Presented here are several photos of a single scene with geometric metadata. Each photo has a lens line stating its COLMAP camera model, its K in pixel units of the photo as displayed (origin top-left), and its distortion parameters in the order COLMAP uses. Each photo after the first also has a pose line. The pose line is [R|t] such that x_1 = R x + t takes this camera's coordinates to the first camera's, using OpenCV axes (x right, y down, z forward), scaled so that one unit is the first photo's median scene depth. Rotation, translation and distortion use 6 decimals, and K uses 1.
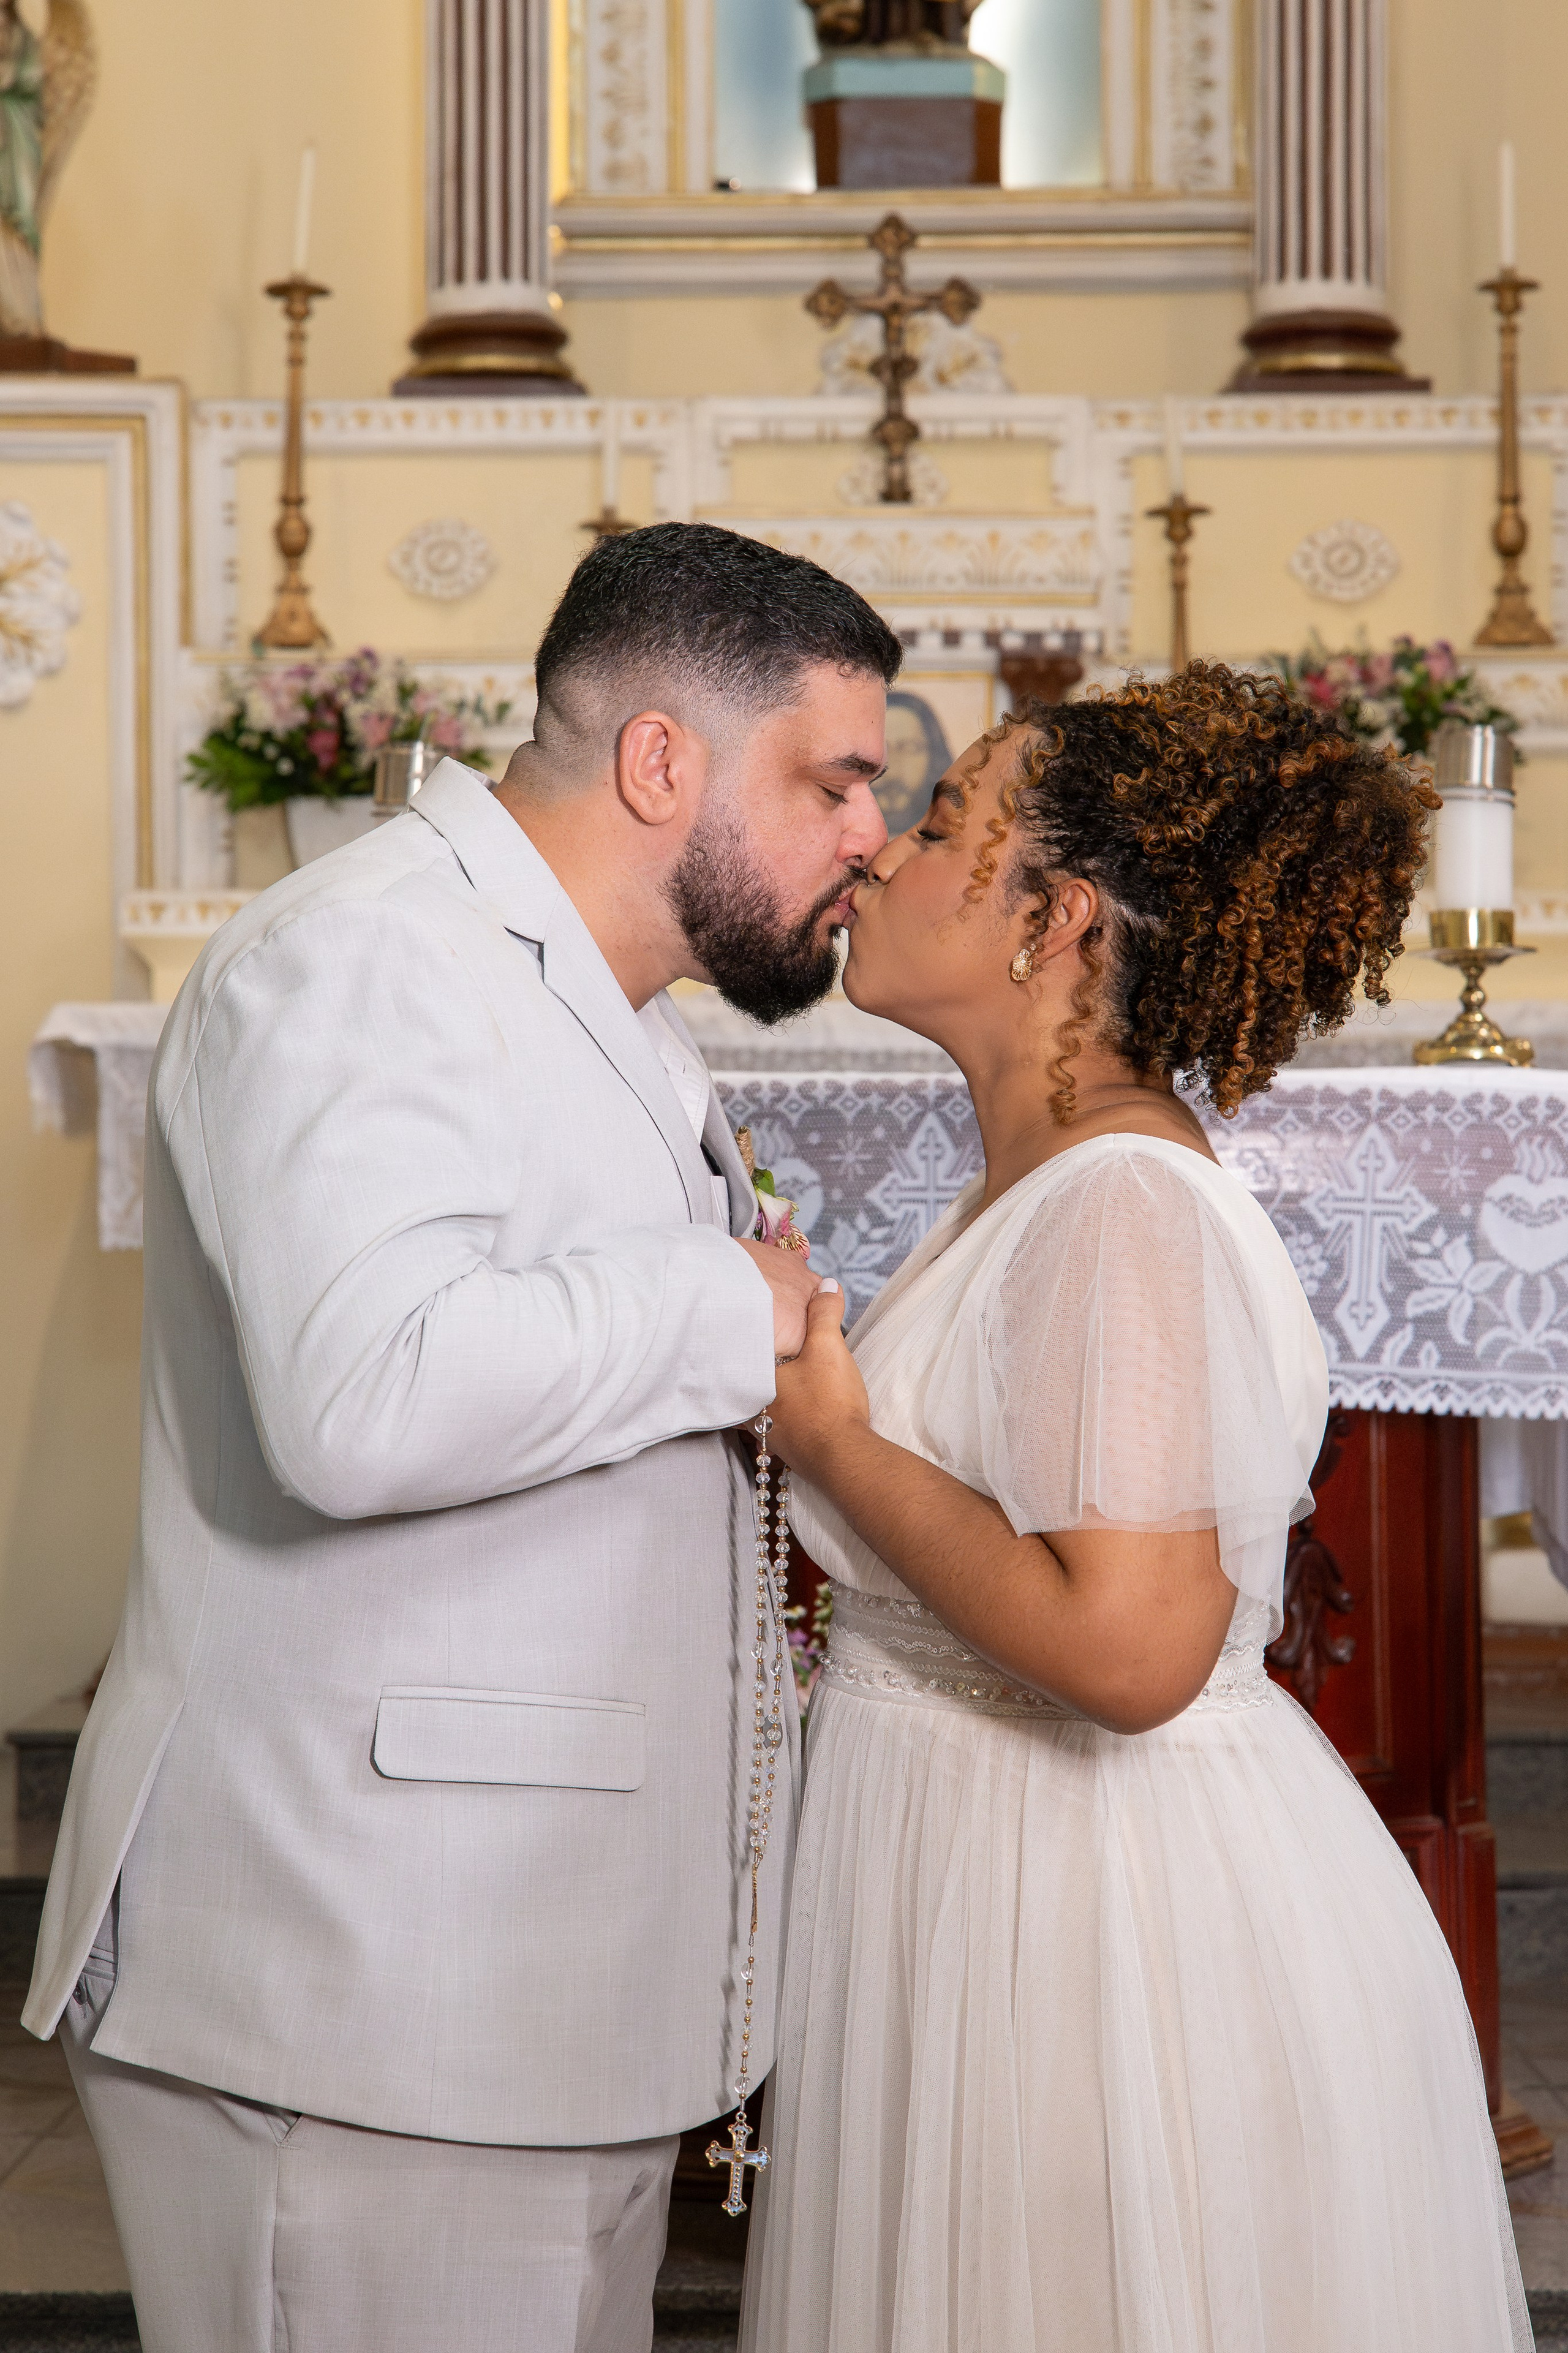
lens RADIAL K [[6200.2, 0, 779.9], [0, 6200.2, 1225.9], [0, 0, 1]] dist [0.058590, 0.830611]
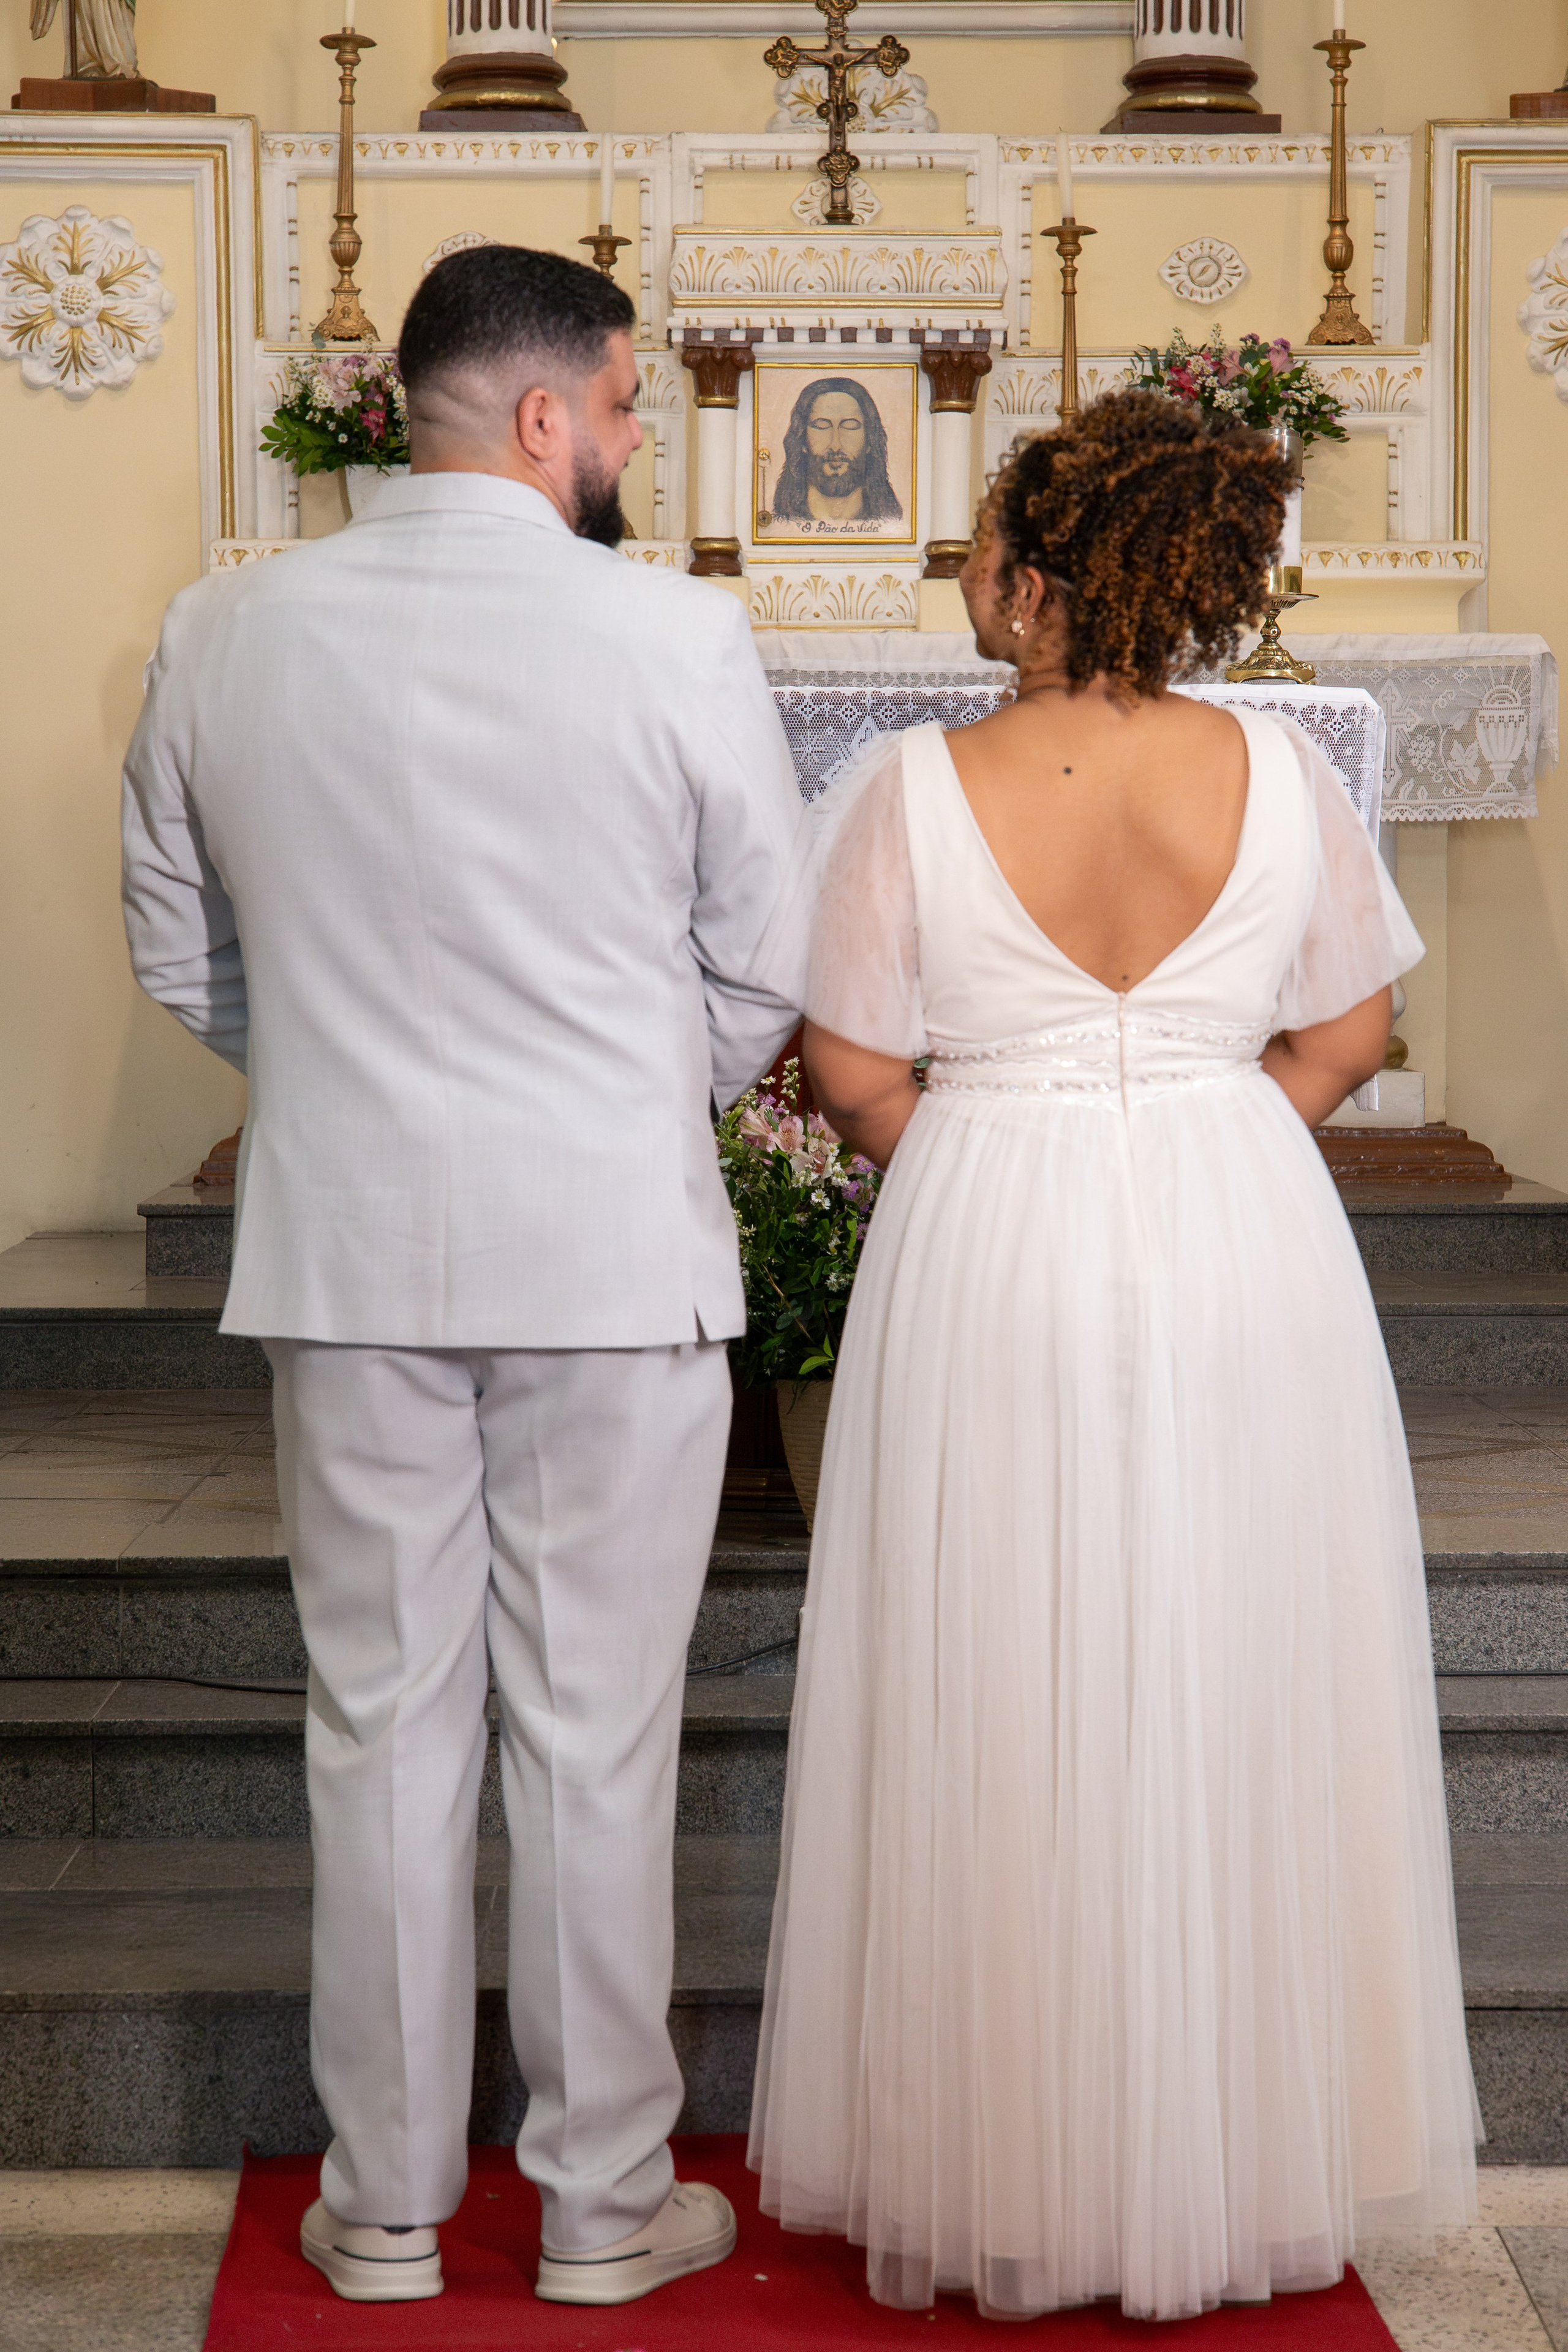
lens RADIAL K [[5591.4, 0, 751.3], [0, 5591.4, 1380.7], [0, 0, 1]] dist [0.079887, -0.456423]
pose [[0.999977, 0.003088, 0.005989, -0.004621], [-0.003652, 0.995319, 0.096574, 0.004481], [-0.005663, -0.096594, 0.995308, -0.126415]]
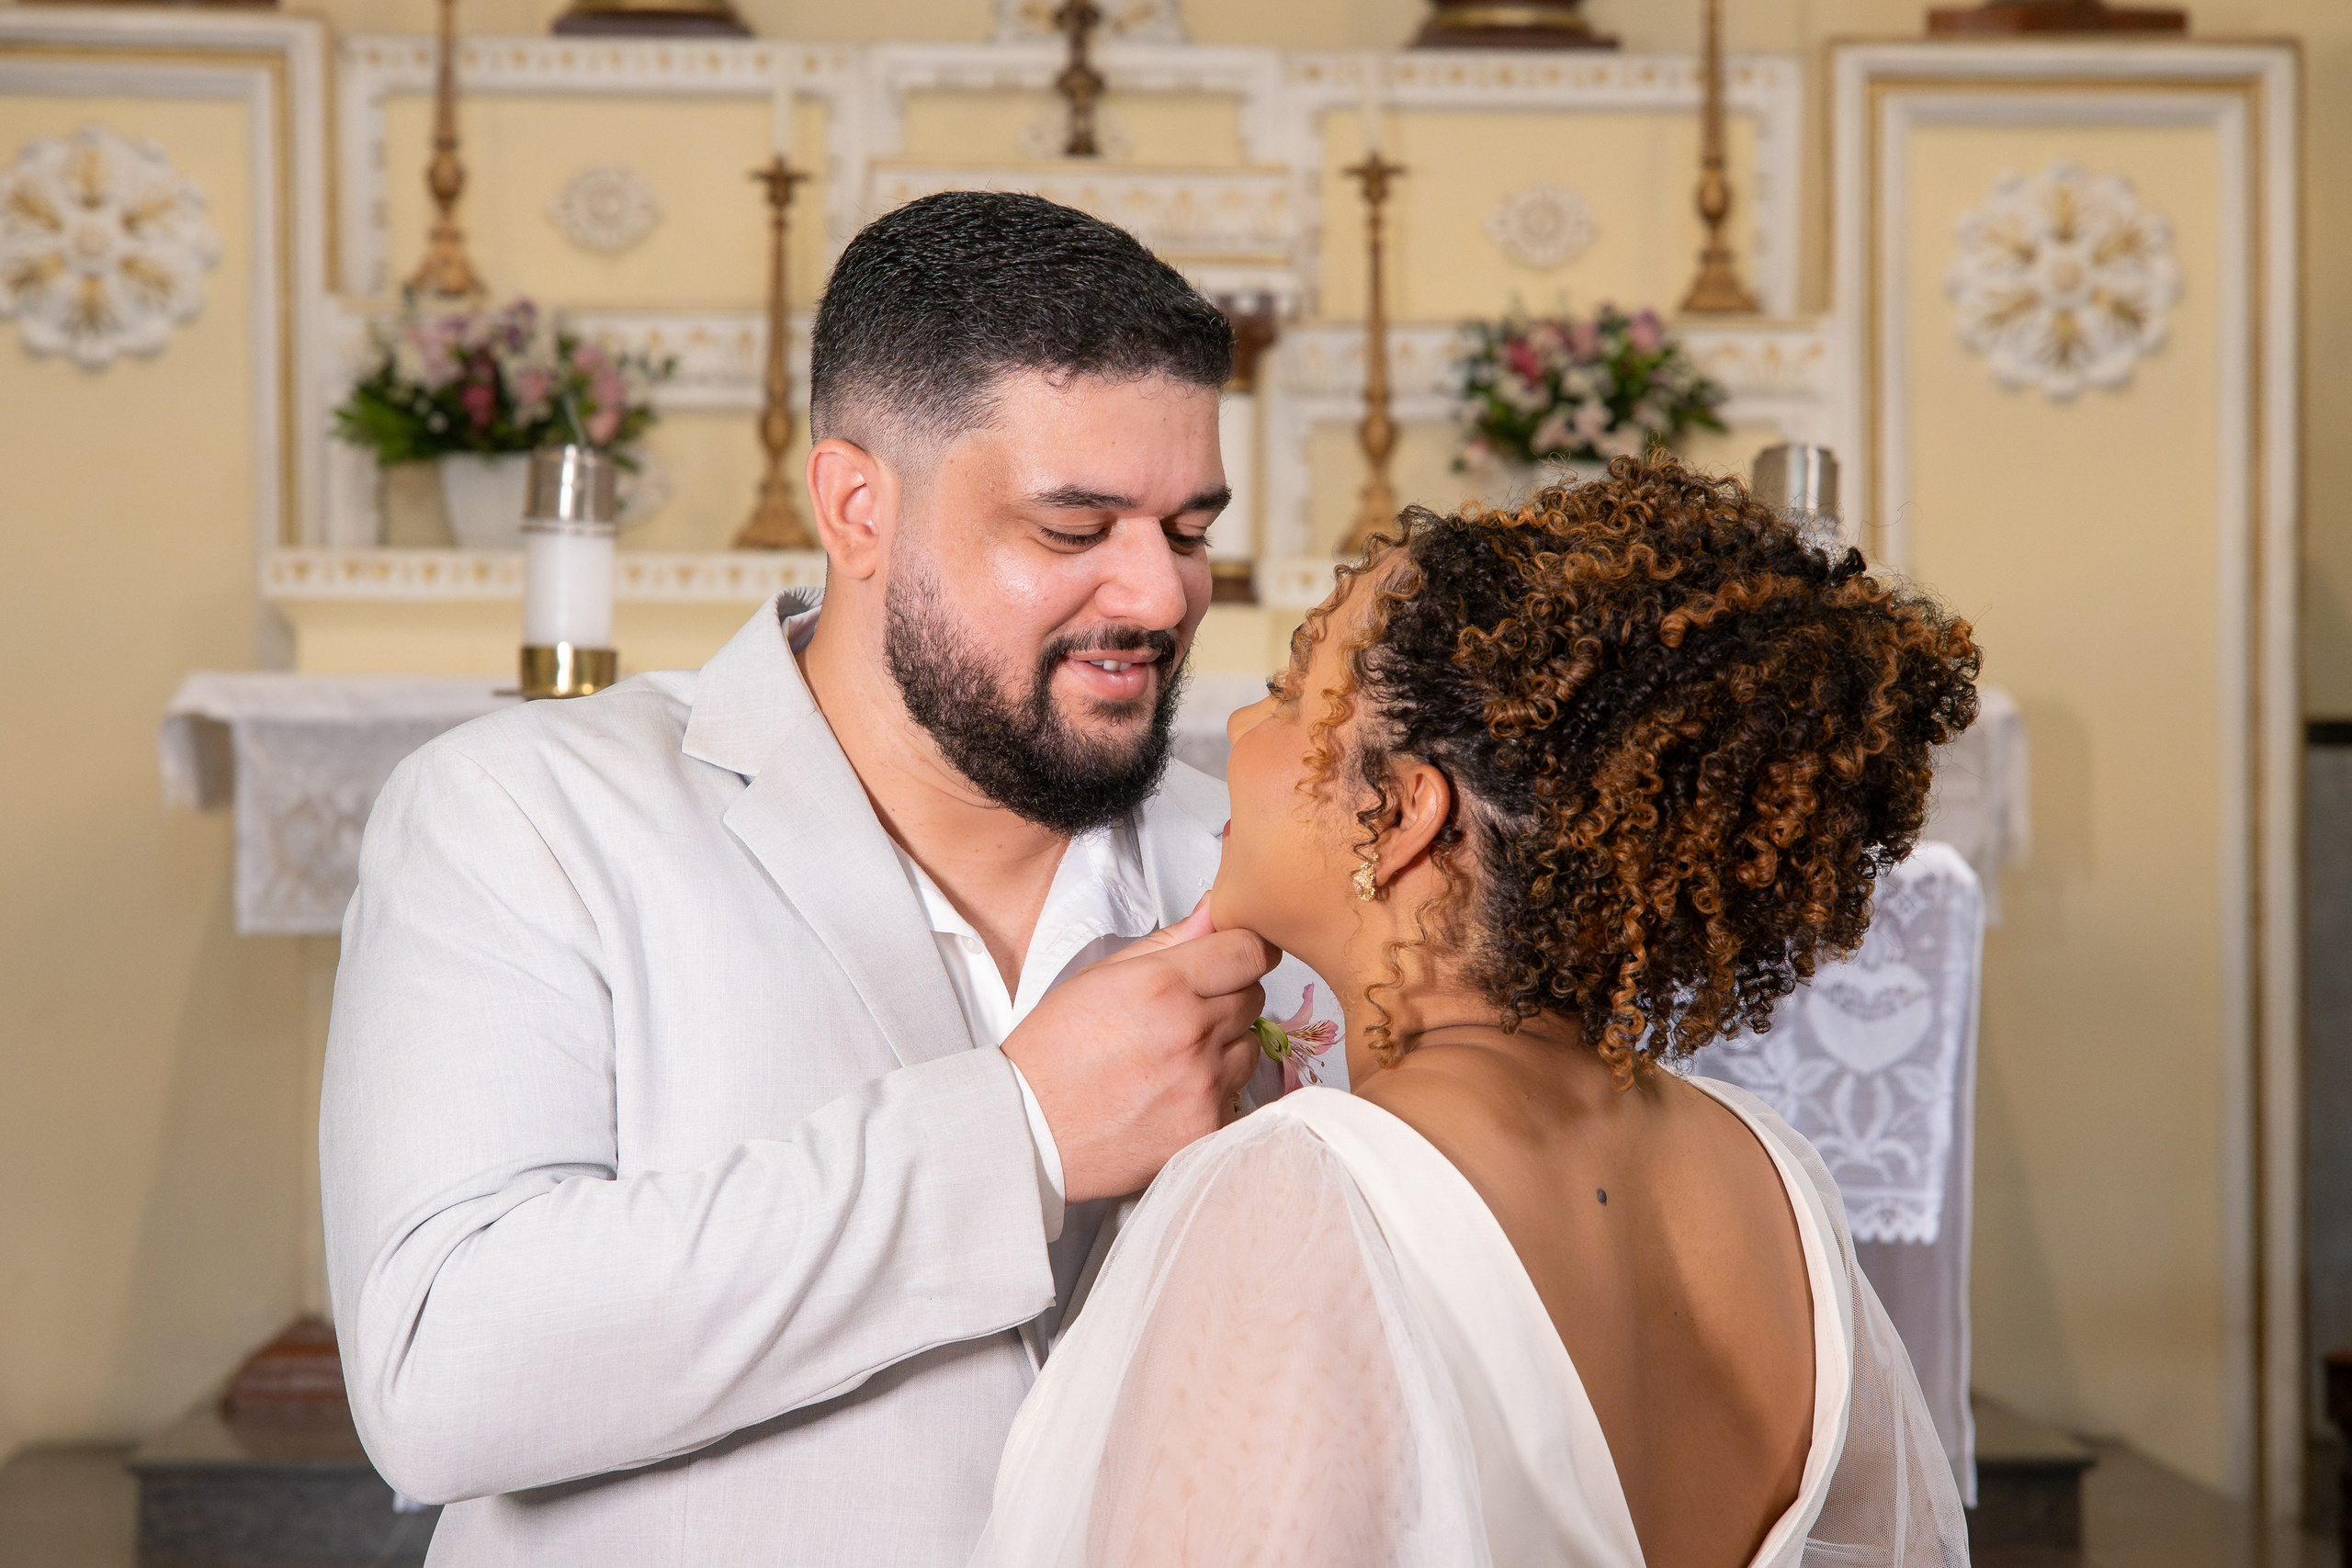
lens RADIAL K [[5724.8, 0, 1444.1], [0, 5724.8, 867.1], [0, 0, 1]] dist [0.083389, 0.043354]
pose [[0.995835, 0.003884, 0.091094, -0.005918], [-0.004811, 0.999939, 0.009960, -0.015459], [-0.091050, -0.010357, 0.995792, 0.108481]]
